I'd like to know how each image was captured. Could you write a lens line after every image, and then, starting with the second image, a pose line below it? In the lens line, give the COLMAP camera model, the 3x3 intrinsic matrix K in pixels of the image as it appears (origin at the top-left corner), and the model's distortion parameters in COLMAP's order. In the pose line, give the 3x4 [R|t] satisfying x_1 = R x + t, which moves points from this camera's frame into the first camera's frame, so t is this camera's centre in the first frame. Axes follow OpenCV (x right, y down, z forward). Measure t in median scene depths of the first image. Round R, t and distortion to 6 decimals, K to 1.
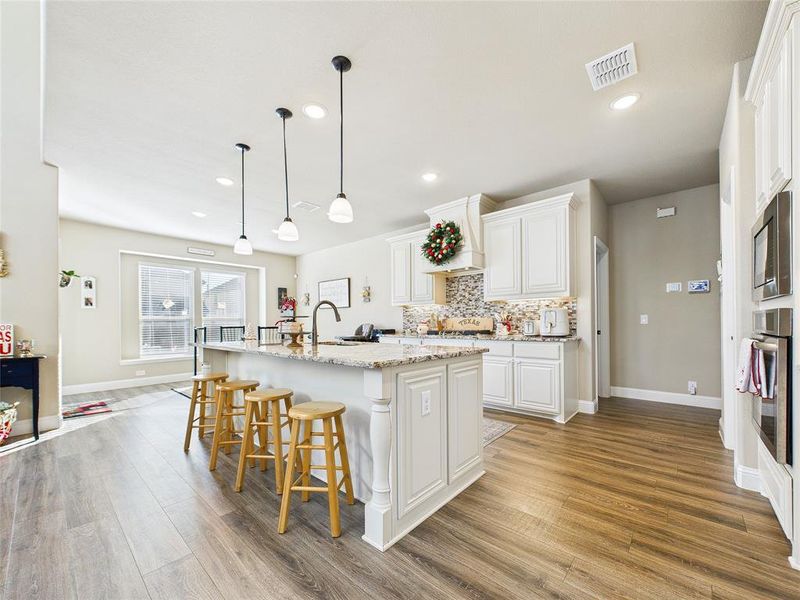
lens RADIAL K [[320.5, 0, 400.1], [0, 320.5, 327.0], [0, 0, 1]] dist [-0.001602, -0.000289]
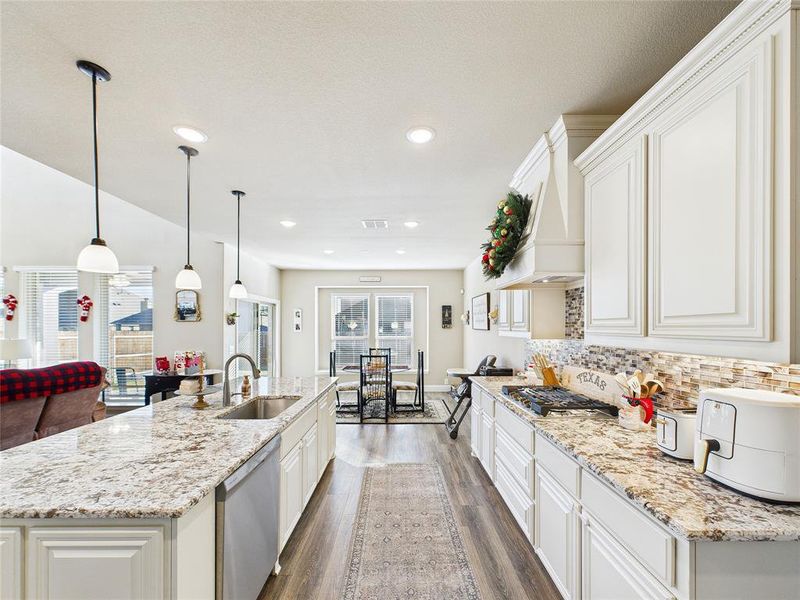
lens RADIAL K [[320.5, 0, 400.1], [0, 320.5, 327.0], [0, 0, 1]] dist [-0.001602, -0.000289]
pose [[0.664827, 0.009159, -0.746941, 0.356806], [-0.013902, 0.999903, -0.000113, -0.084654], [0.746868, 0.010459, 0.664890, 0.410570]]
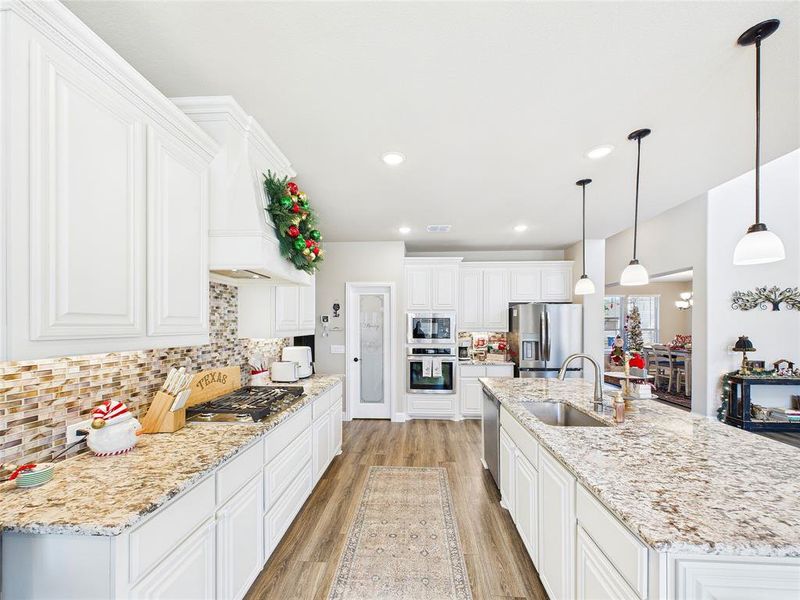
lens RADIAL K [[320.5, 0, 400.1], [0, 320.5, 327.0], [0, 0, 1]] dist [-0.001602, -0.000289]
pose [[-0.614207, 0.003642, 0.789136, -0.310335], [0.014917, 0.999864, 0.006996, -0.085508], [-0.789004, 0.016068, -0.614178, 0.984561]]
